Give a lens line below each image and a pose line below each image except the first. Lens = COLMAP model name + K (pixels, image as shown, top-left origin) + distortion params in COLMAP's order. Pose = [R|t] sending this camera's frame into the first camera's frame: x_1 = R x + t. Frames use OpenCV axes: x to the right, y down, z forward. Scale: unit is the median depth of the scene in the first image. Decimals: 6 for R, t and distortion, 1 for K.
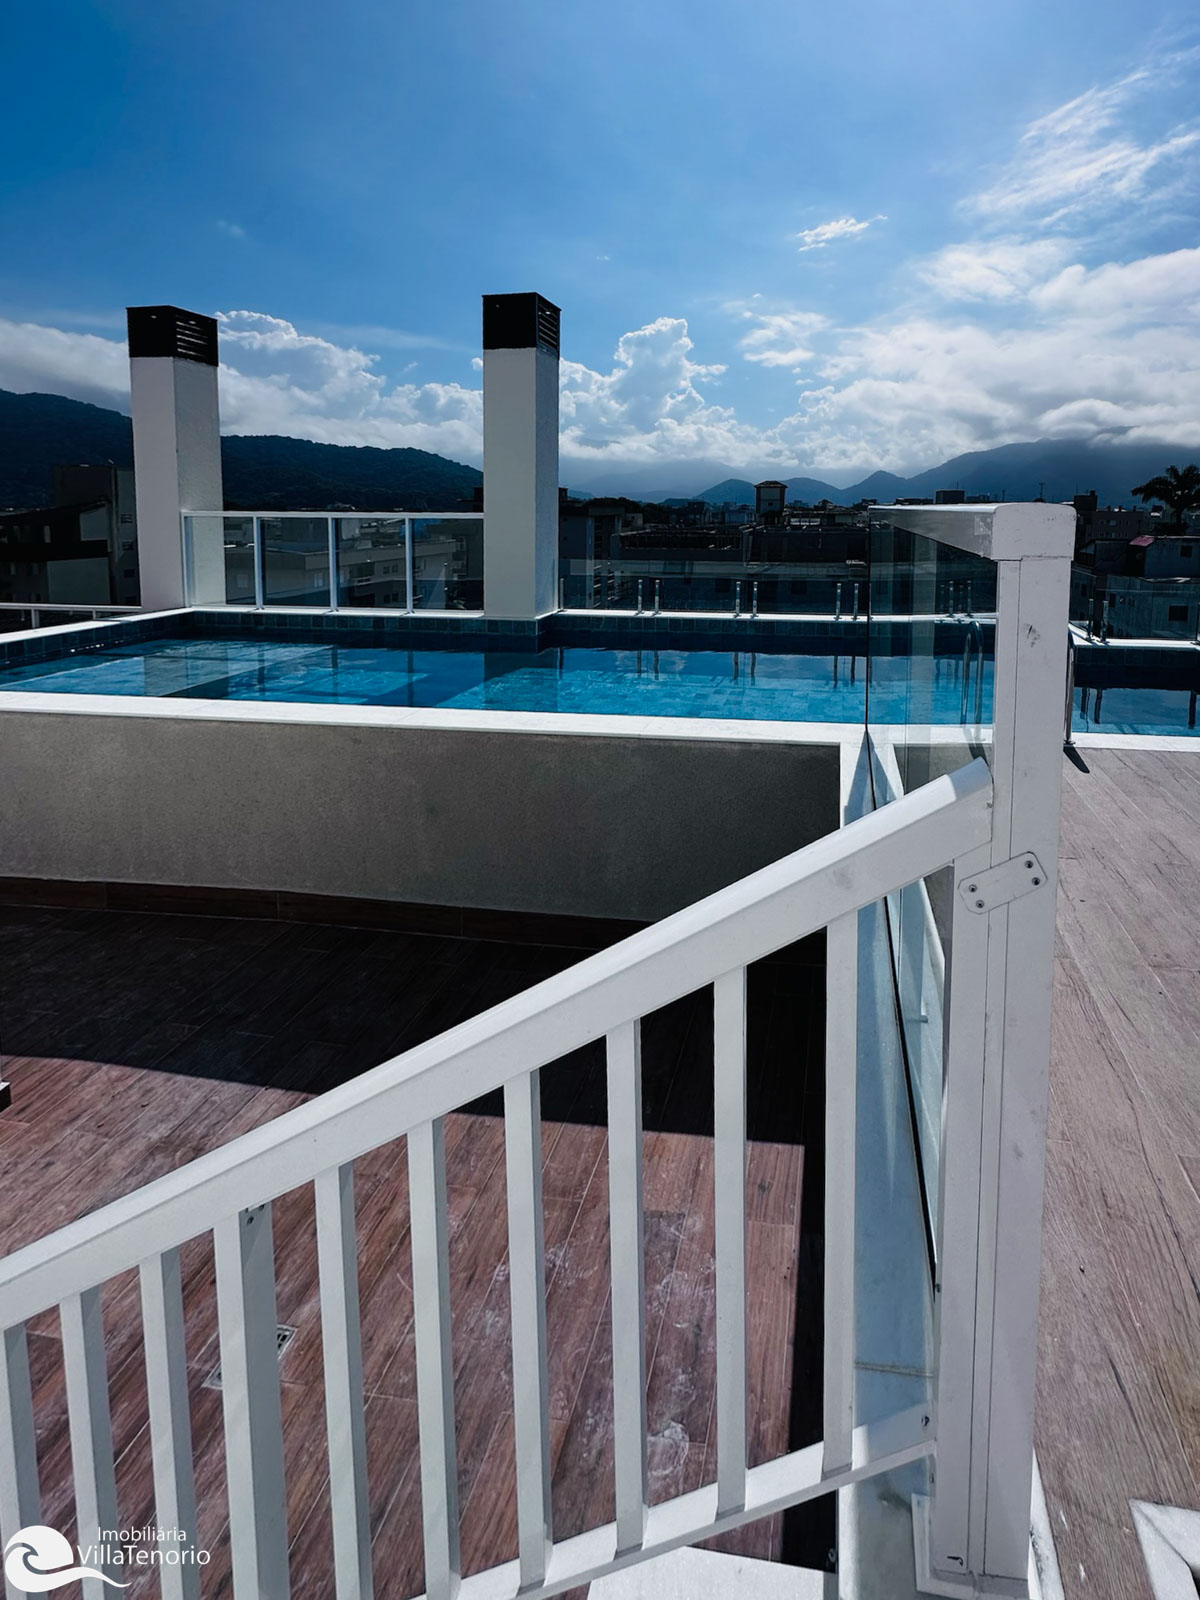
lens RADIAL K [[801.0, 0, 600.0], [0, 801.0, 800.0], [0, 0, 1]] dist [0.002225, 0.000248]
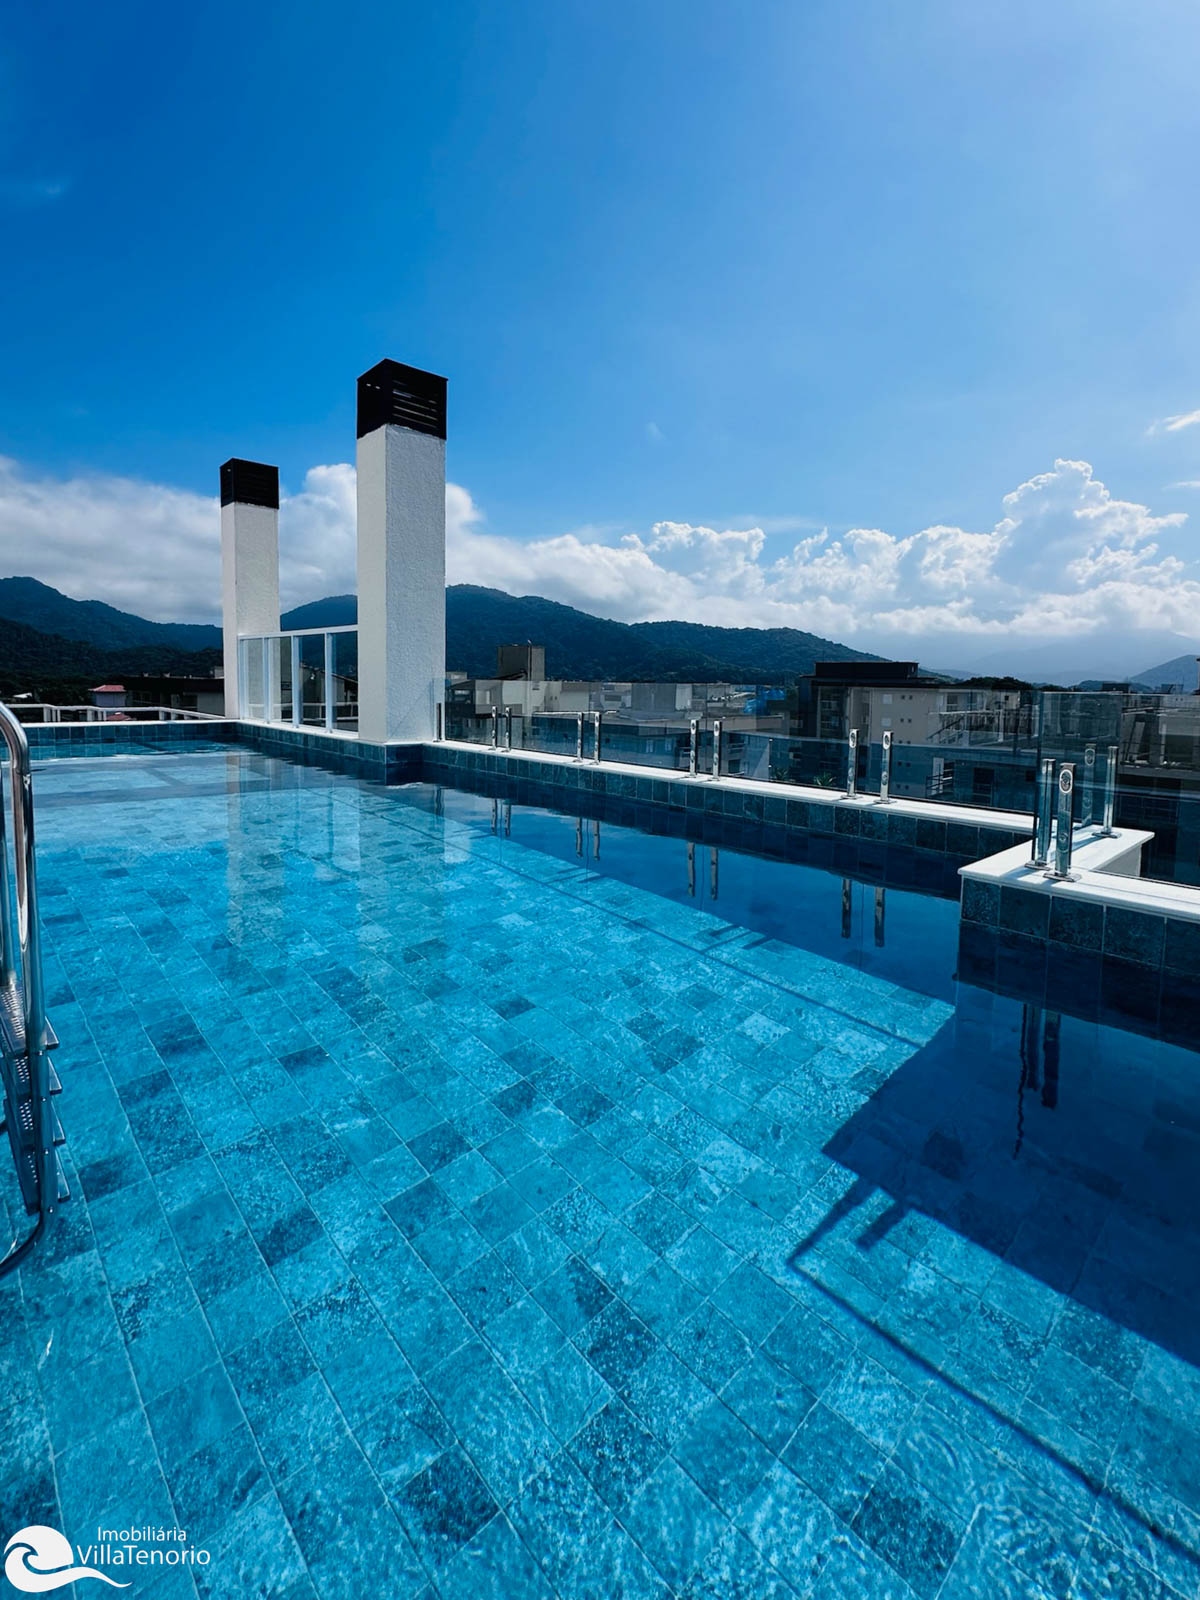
lens RADIAL K [[801.0, 0, 600.0], [0, 801.0, 800.0], [0, 0, 1]] dist [0.002225, 0.000248]
pose [[0.759075, 0.110087, -0.641628, 0.597799], [-0.261730, 0.954042, -0.145948, -0.101259], [0.596073, 0.278719, 0.753002, 0.490231]]
